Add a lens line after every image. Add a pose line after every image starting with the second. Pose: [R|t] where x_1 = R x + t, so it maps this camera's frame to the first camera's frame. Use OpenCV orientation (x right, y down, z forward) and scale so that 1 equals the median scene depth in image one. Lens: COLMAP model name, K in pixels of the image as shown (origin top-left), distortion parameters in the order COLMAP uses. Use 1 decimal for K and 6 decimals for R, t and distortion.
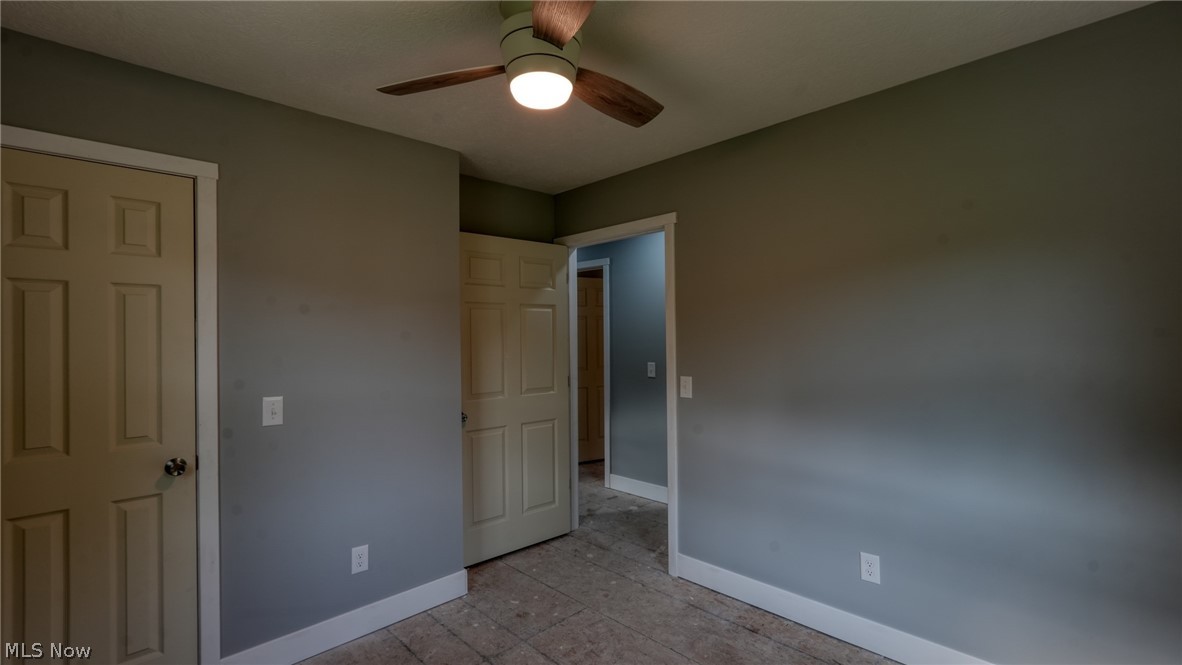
lens RADIAL K [[516.7, 0, 591.0], [0, 516.7, 332.5], [0, 0, 1]] dist [-0.014387, 0.006427]
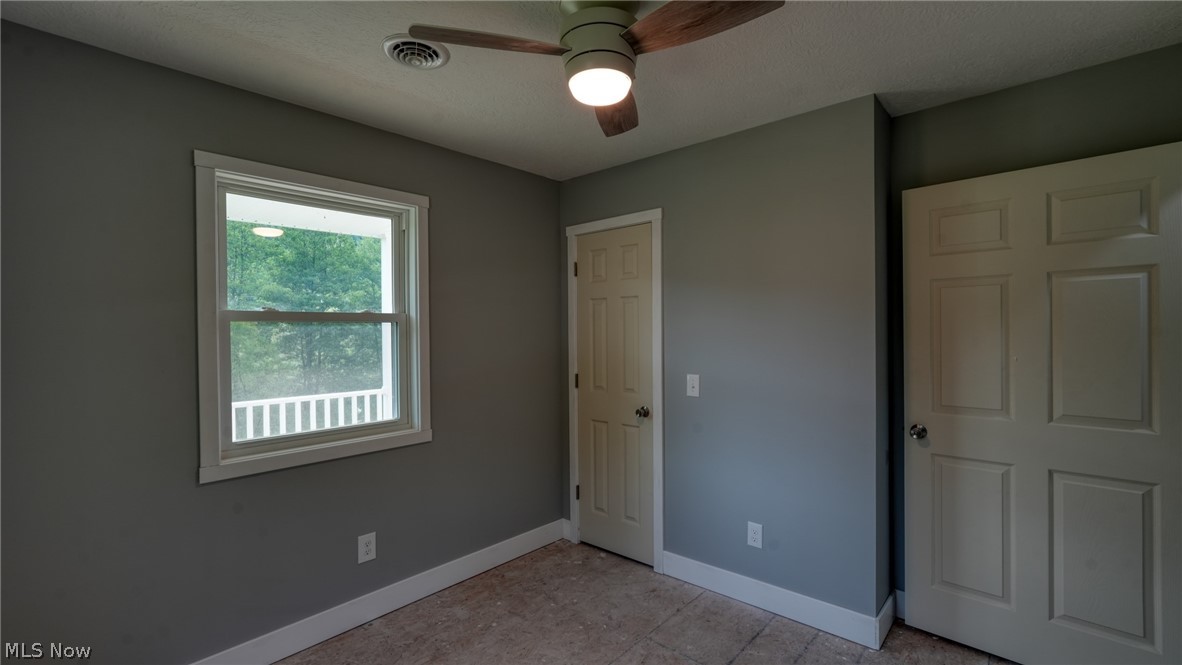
lens RADIAL K [[516.7, 0, 591.0], [0, 516.7, 332.5], [0, 0, 1]] dist [-0.014387, 0.006427]
pose [[0.070395, 0.015738, -0.997395, 0.508108], [0.019173, 0.999669, 0.017127, -0.006219], [0.997335, -0.020329, 0.070070, 0.506093]]
